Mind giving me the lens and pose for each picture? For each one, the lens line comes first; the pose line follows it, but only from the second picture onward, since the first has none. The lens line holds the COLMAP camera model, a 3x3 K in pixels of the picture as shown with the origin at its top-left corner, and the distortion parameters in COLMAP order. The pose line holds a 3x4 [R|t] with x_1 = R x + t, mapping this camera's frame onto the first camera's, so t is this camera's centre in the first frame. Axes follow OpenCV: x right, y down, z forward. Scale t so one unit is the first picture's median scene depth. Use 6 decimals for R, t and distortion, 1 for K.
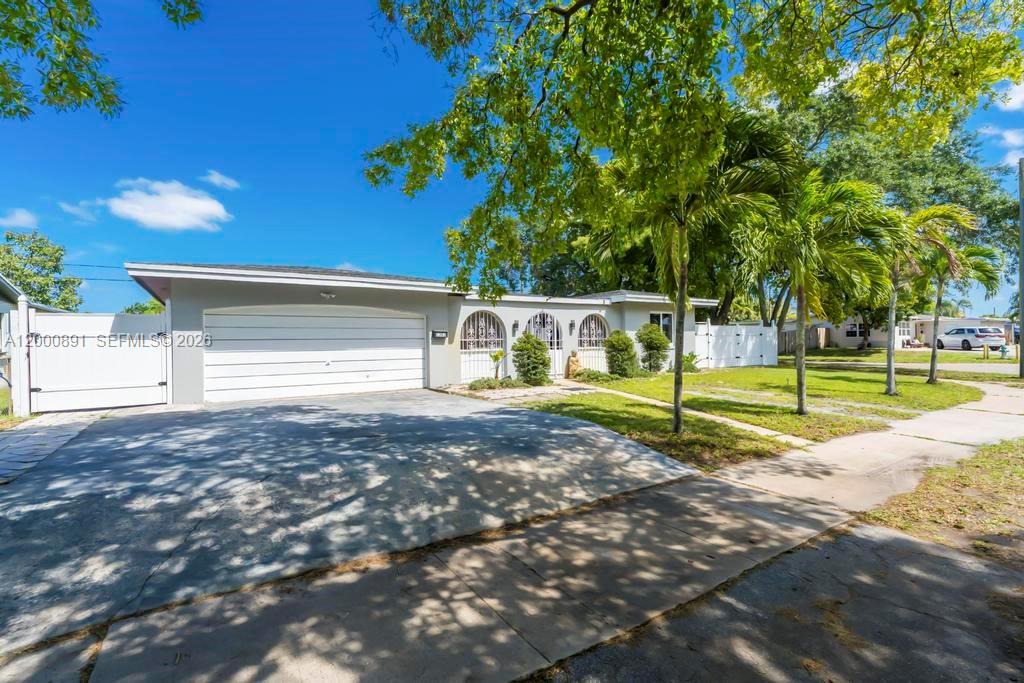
lens RADIAL K [[465.4, 0, 520.3], [0, 465.4, 344.9], [0, 0, 1]] dist [0.012954, 0.001044]
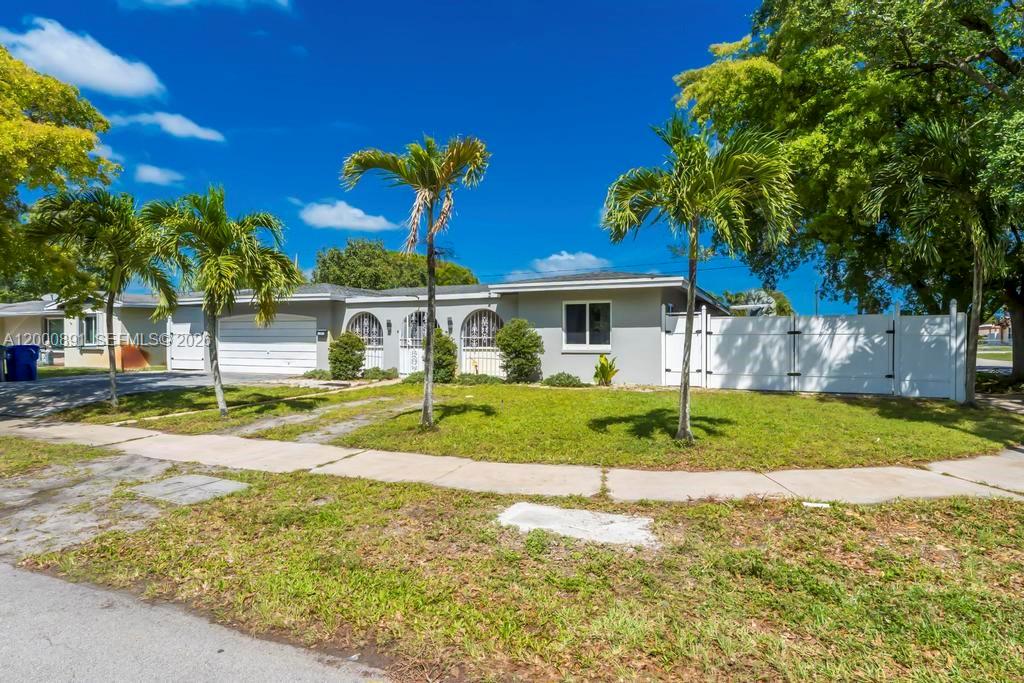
lens RADIAL K [[566.6, 0, 504.6], [0, 566.6, 351.4], [0, 0, 1]] dist [0.034586, 0.000561]
pose [[0.520172, 0.031588, -0.853477, 1.391954], [-0.011210, 0.999482, 0.030160, -0.025314], [0.853988, -0.006121, 0.520257, 0.621331]]
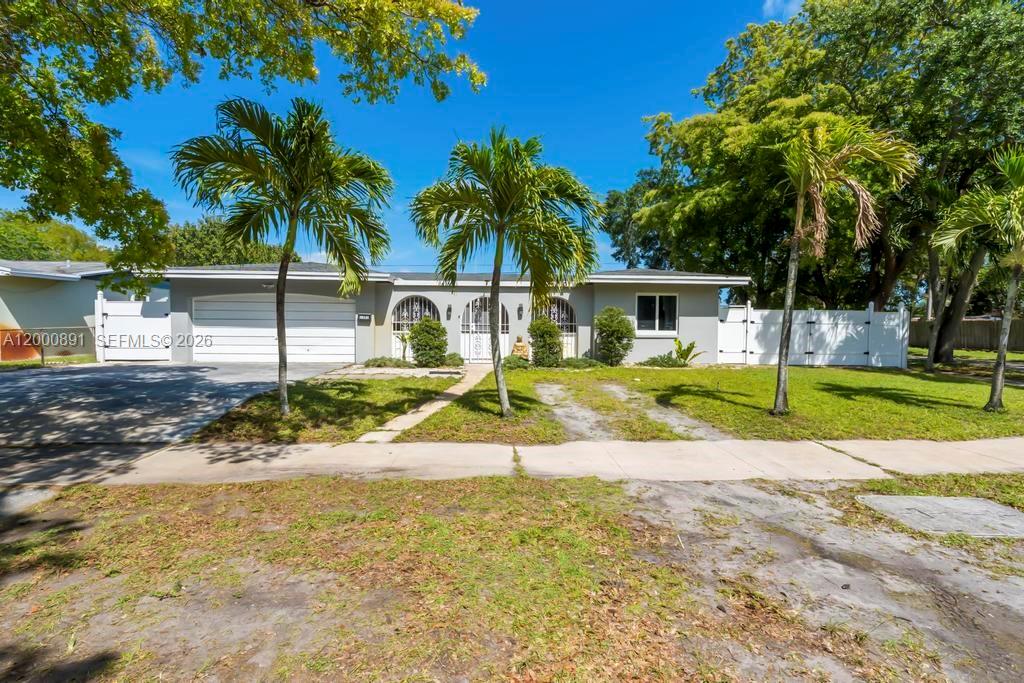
lens RADIAL K [[465.4, 0, 507.2], [0, 465.4, 345.0], [0, 0, 1]] dist [0.012954, 0.001044]
pose [[0.847597, 0.045606, -0.528676, 0.735242], [-0.023402, 0.998543, 0.048620, -0.017705], [0.530123, -0.028838, 0.847430, 0.209729]]
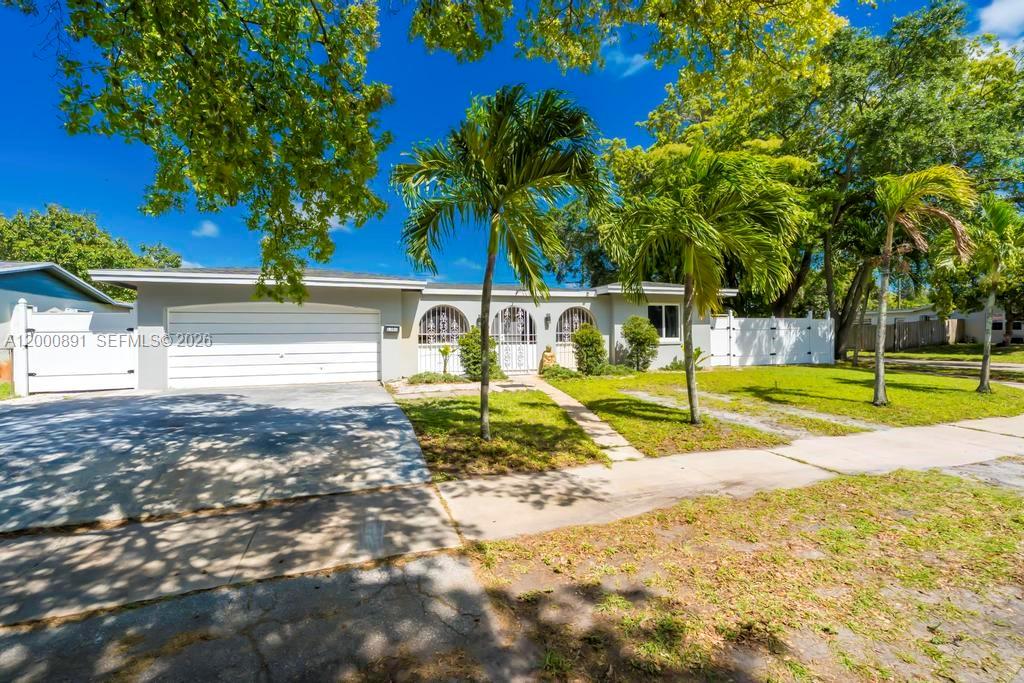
lens RADIAL K [[465.4, 0, 507.9], [0, 465.4, 337.2], [0, 0, 1]] dist [0.012954, 0.001044]
pose [[0.968032, 0.005658, -0.250764, 0.334024], [-0.005050, 0.999983, 0.003065, -0.008864], [0.250777, -0.001701, 0.968043, 0.066379]]
